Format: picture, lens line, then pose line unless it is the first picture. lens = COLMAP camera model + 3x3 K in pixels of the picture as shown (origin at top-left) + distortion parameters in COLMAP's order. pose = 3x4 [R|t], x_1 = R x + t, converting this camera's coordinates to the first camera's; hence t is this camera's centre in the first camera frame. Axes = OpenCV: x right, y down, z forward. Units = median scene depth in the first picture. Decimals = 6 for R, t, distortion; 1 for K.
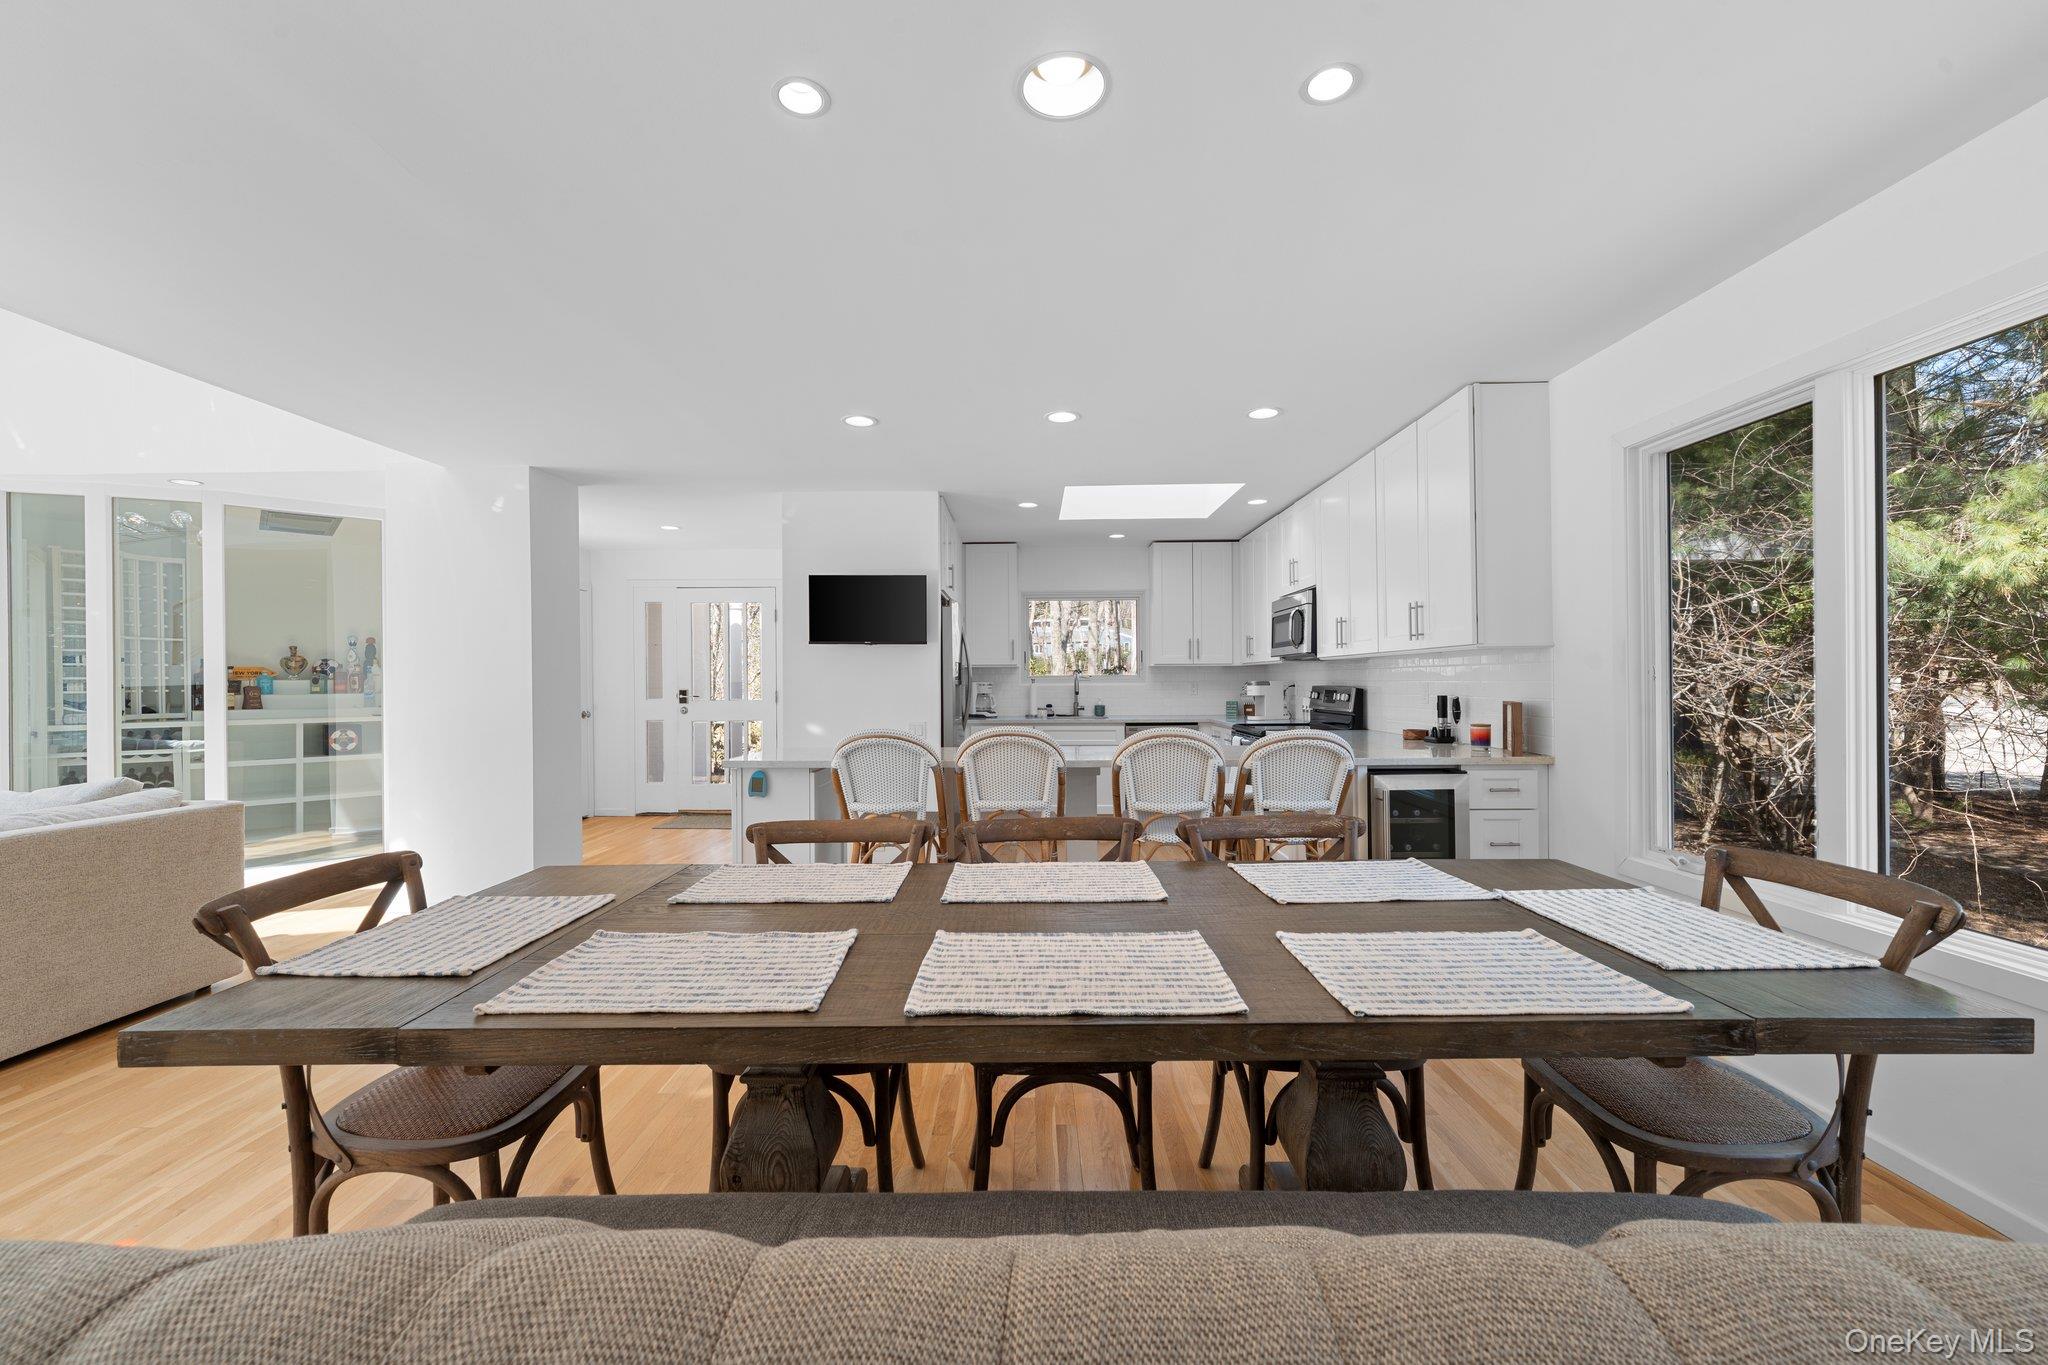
lens RADIAL K [[836.0, 0, 1024.0], [0, 836.0, 682.5], [0, 0, 1]] dist [-0.001272, -0.000426]
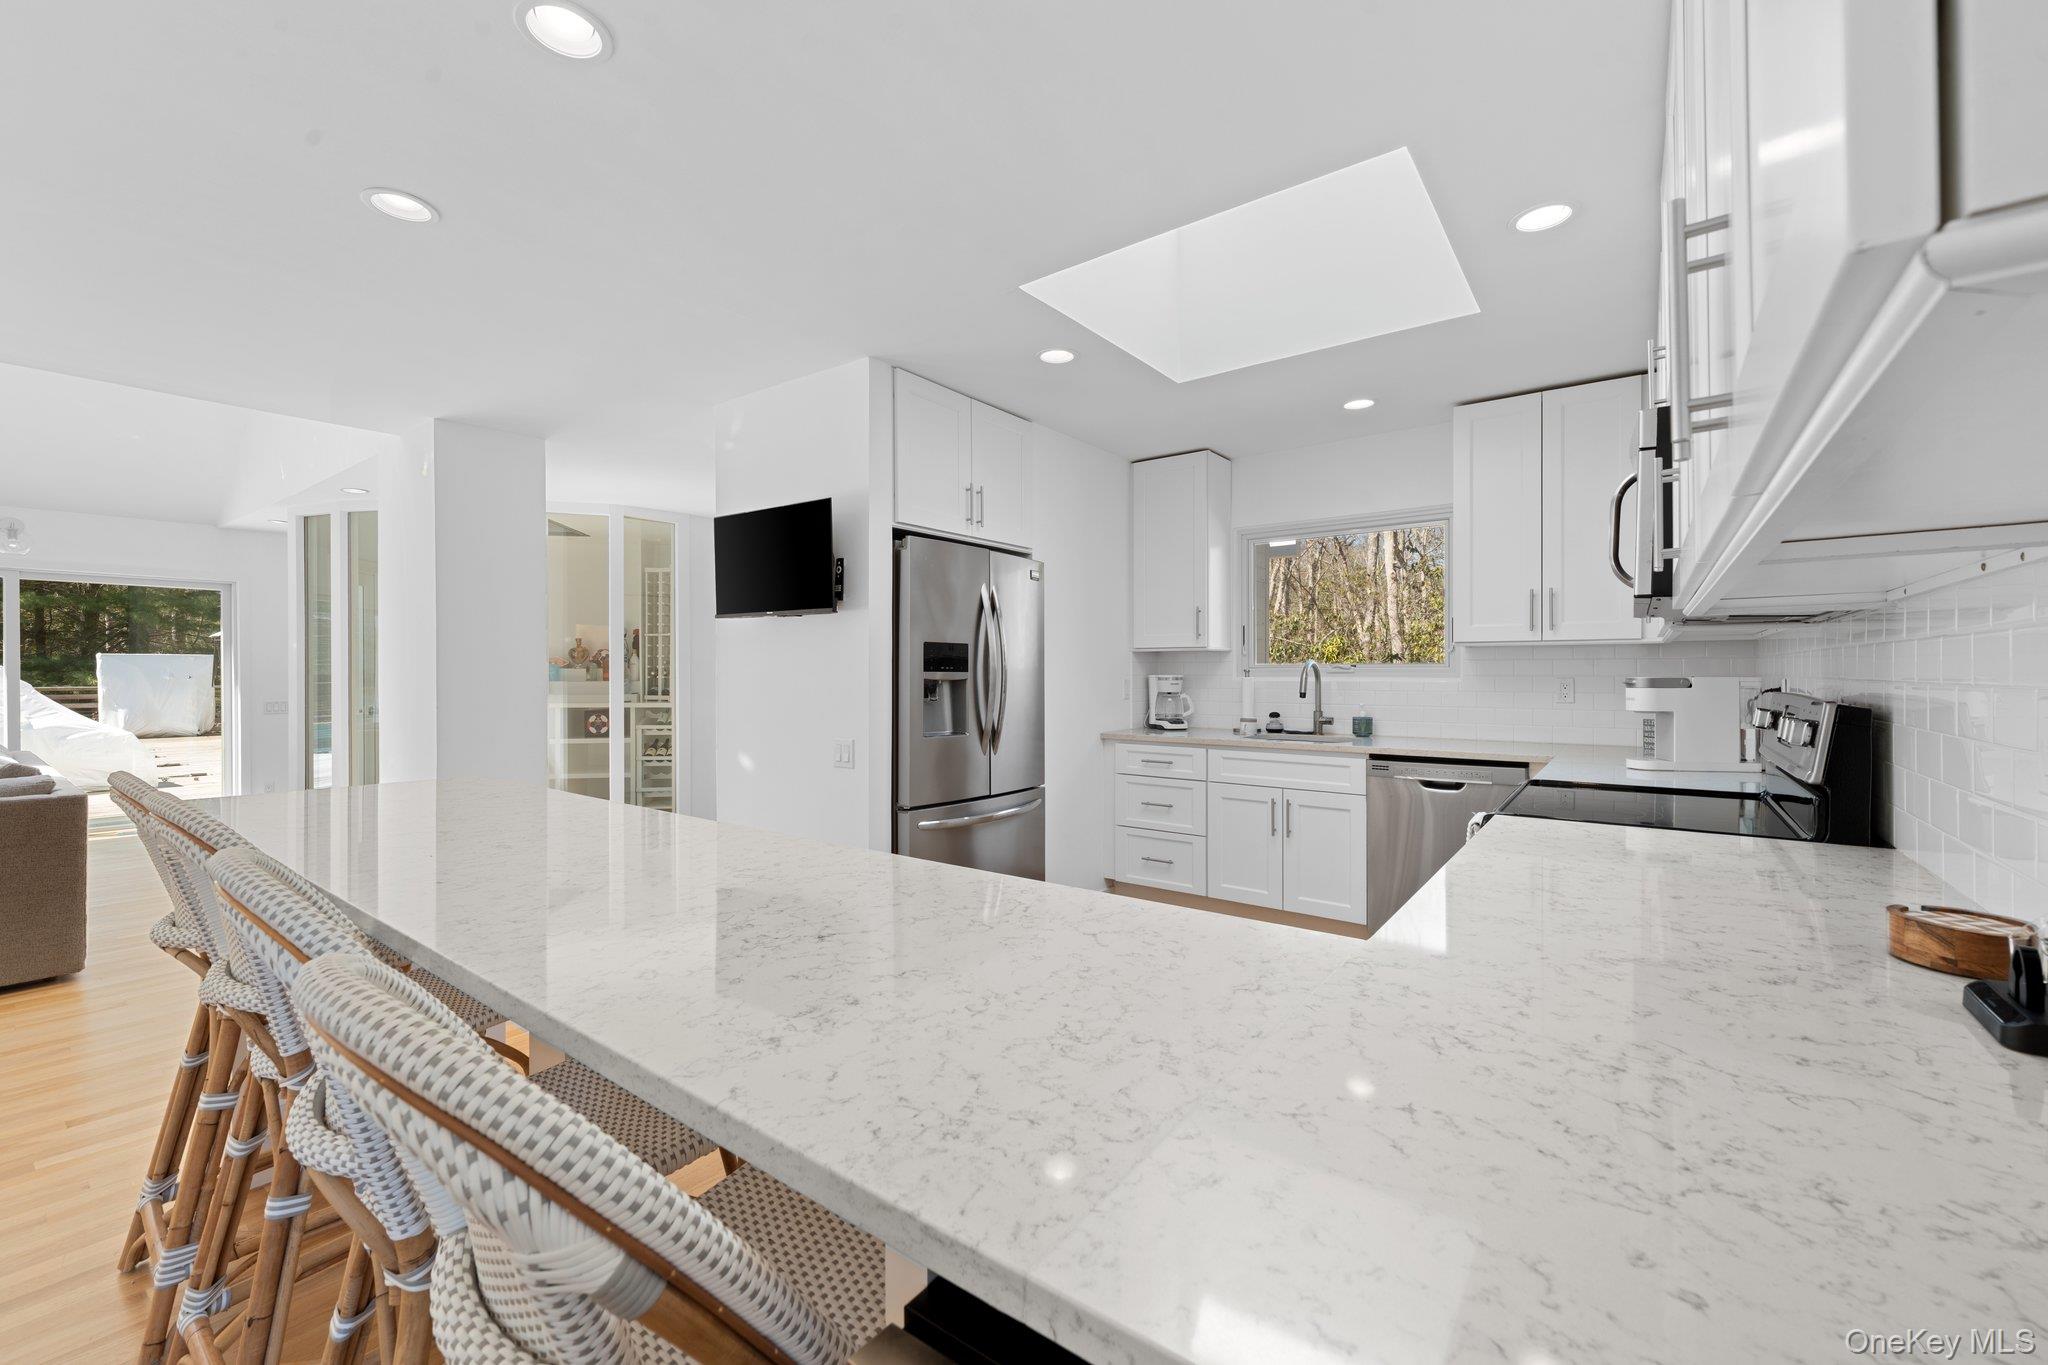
lens RADIAL K [[829.8, 0, 1017.5], [0, 829.8, 679.1], [0, 0, 1]] dist [-0.001880, -0.000364]
pose [[0.800379, 0.010597, -0.599401, 0.340499], [-0.005360, 0.999930, 0.010522, -0.004487], [0.599471, -0.005209, 0.800380, 0.584850]]
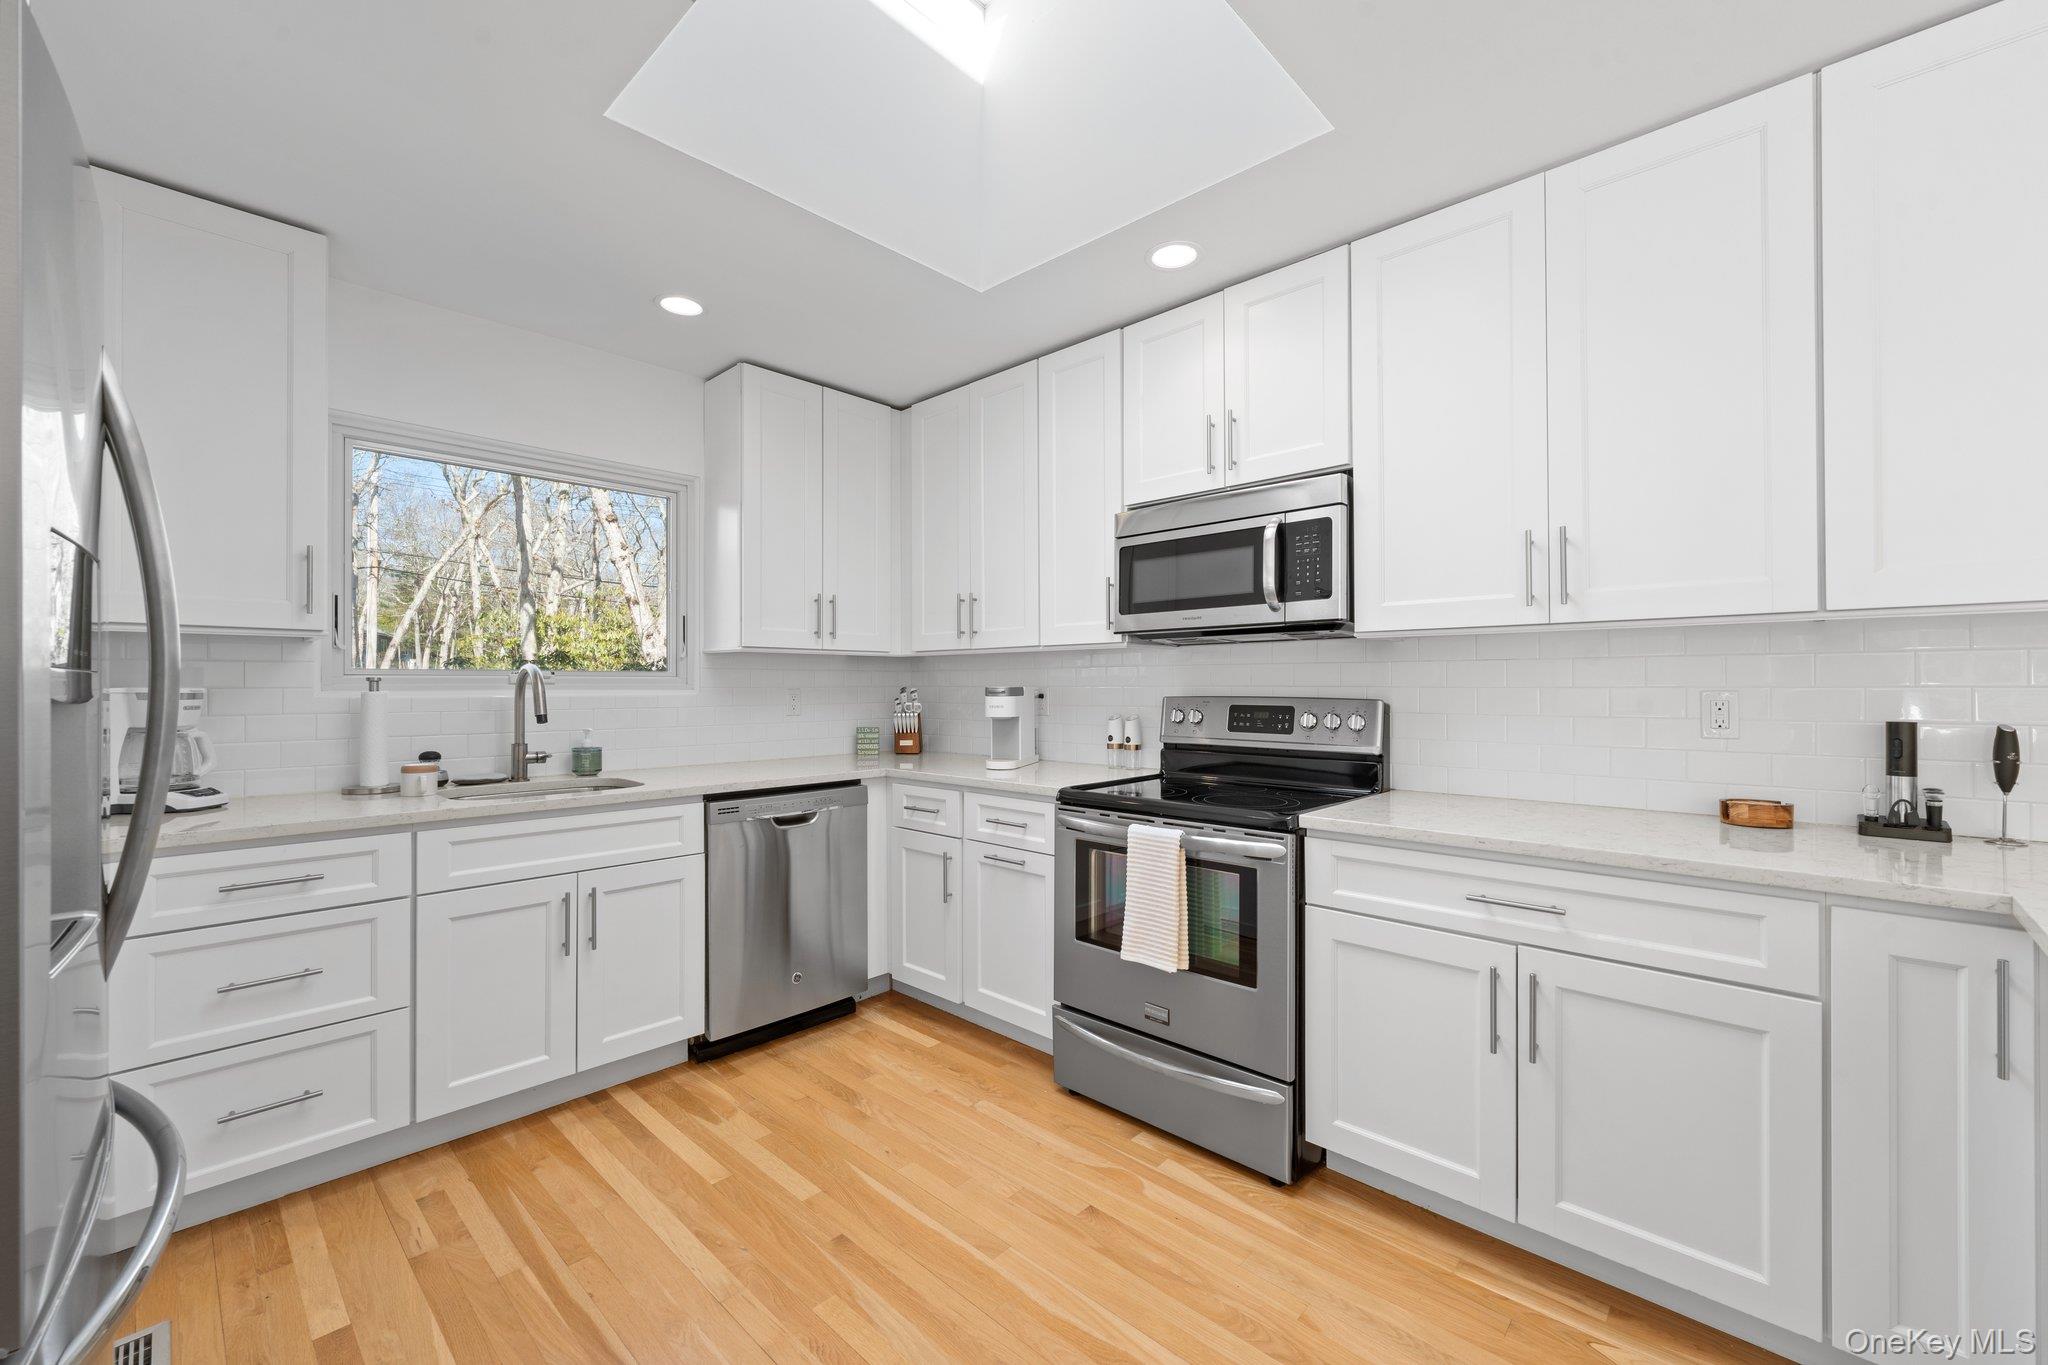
lens RADIAL K [[827.3, 0, 1024.0], [0, 827.3, 682.5], [0, 0, 1]] dist [0.000794, 0.000147]
pose [[0.681183, 0.007523, 0.732074, -0.076386], [-0.000951, 0.999955, -0.009390, 0.000233], [-0.732112, 0.005700, 0.681160, 0.833274]]
